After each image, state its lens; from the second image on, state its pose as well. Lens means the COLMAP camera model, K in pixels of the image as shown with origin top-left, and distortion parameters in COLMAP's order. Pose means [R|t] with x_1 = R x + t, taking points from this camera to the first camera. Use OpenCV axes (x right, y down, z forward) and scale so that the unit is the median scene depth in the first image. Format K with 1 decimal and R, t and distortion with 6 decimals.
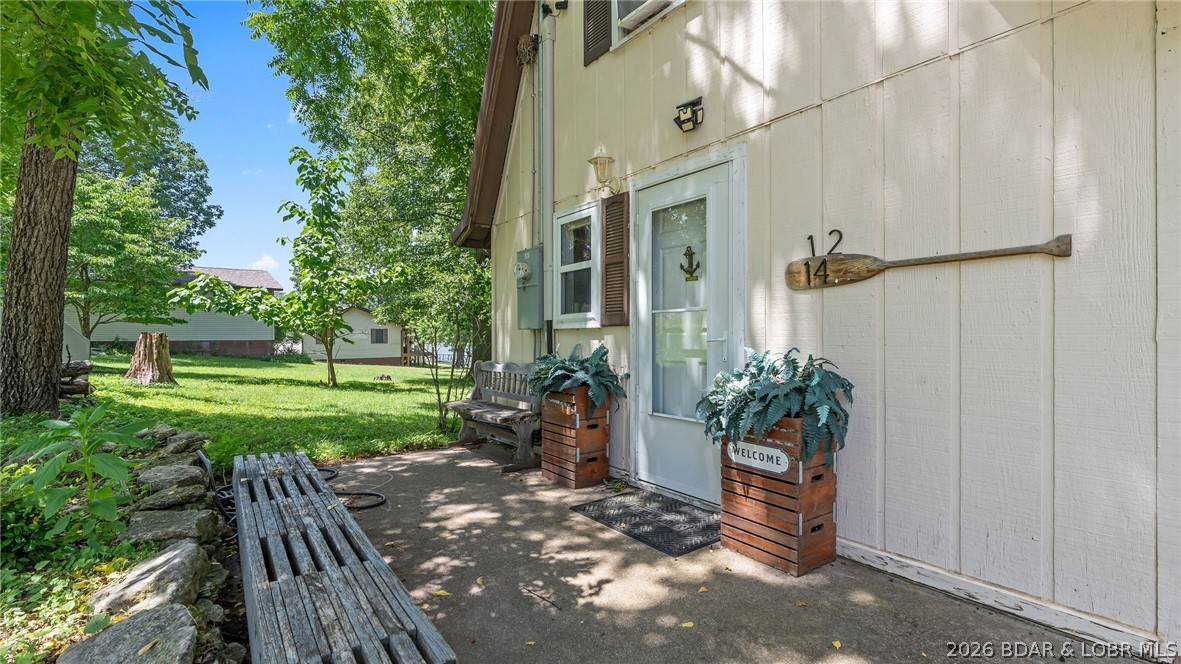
lens RADIAL K [[530.9, 0, 592.9], [0, 530.9, 336.3], [0, 0, 1]] dist [-0.014199, 0.006134]
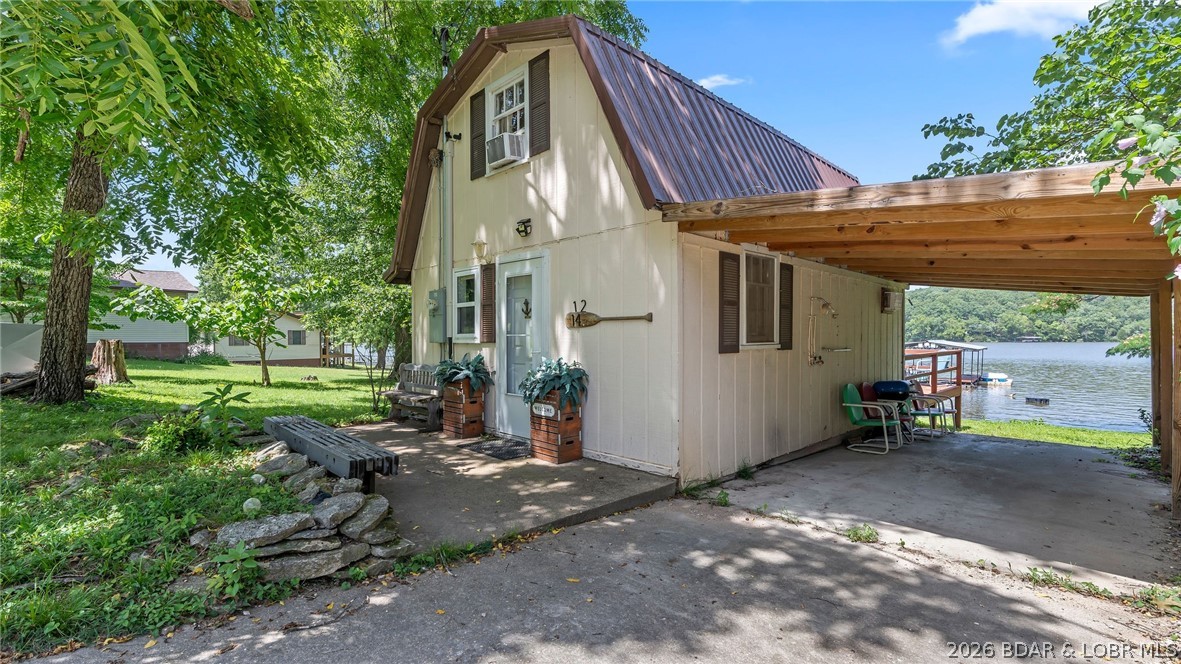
lens RADIAL K [[532.8, 0, 593.1], [0, 532.8, 345.6], [0, 0, 1]] dist [-0.008225, 0.000781]
pose [[0.990807, 0.000368, 0.135279, 0.138642], [-0.002700, 0.999851, 0.017054, -0.038204], [-0.135253, -0.017262, 0.990661, -0.686259]]
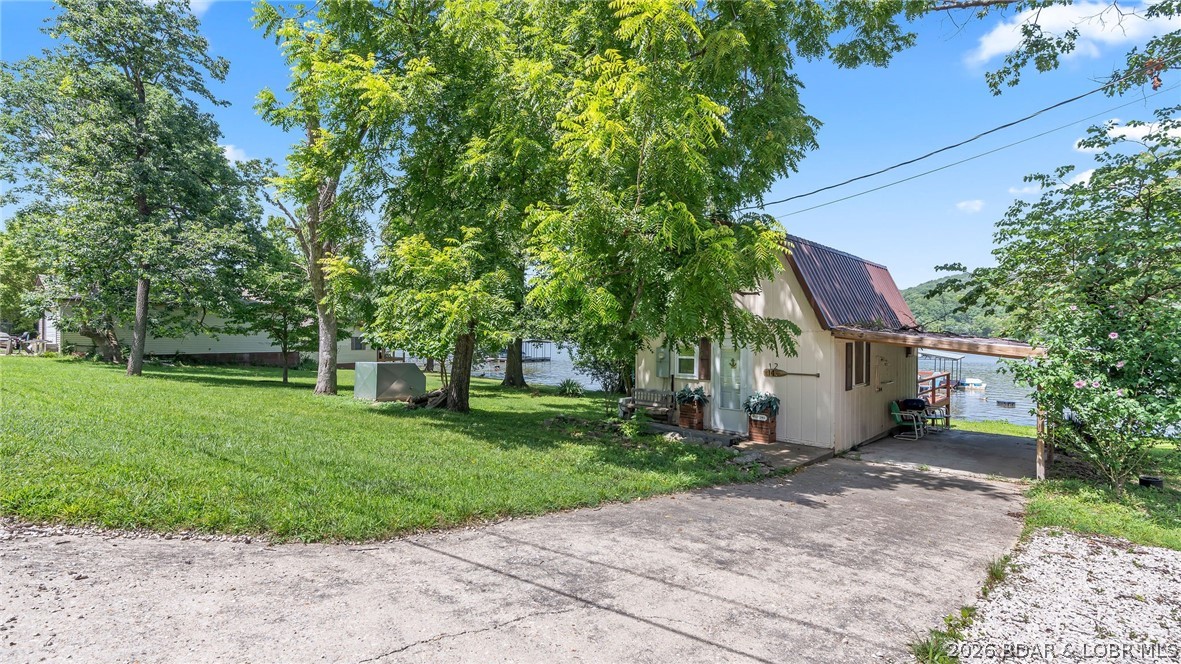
lens RADIAL K [[530.9, 0, 592.9], [0, 530.9, 336.3], [0, 0, 1]] dist [-0.014199, 0.006134]
pose [[0.986670, 0.008494, 0.162515, -1.072458], [-0.009398, 0.999944, 0.004794, -0.272655], [-0.162465, -0.006258, 0.986694, -1.878015]]
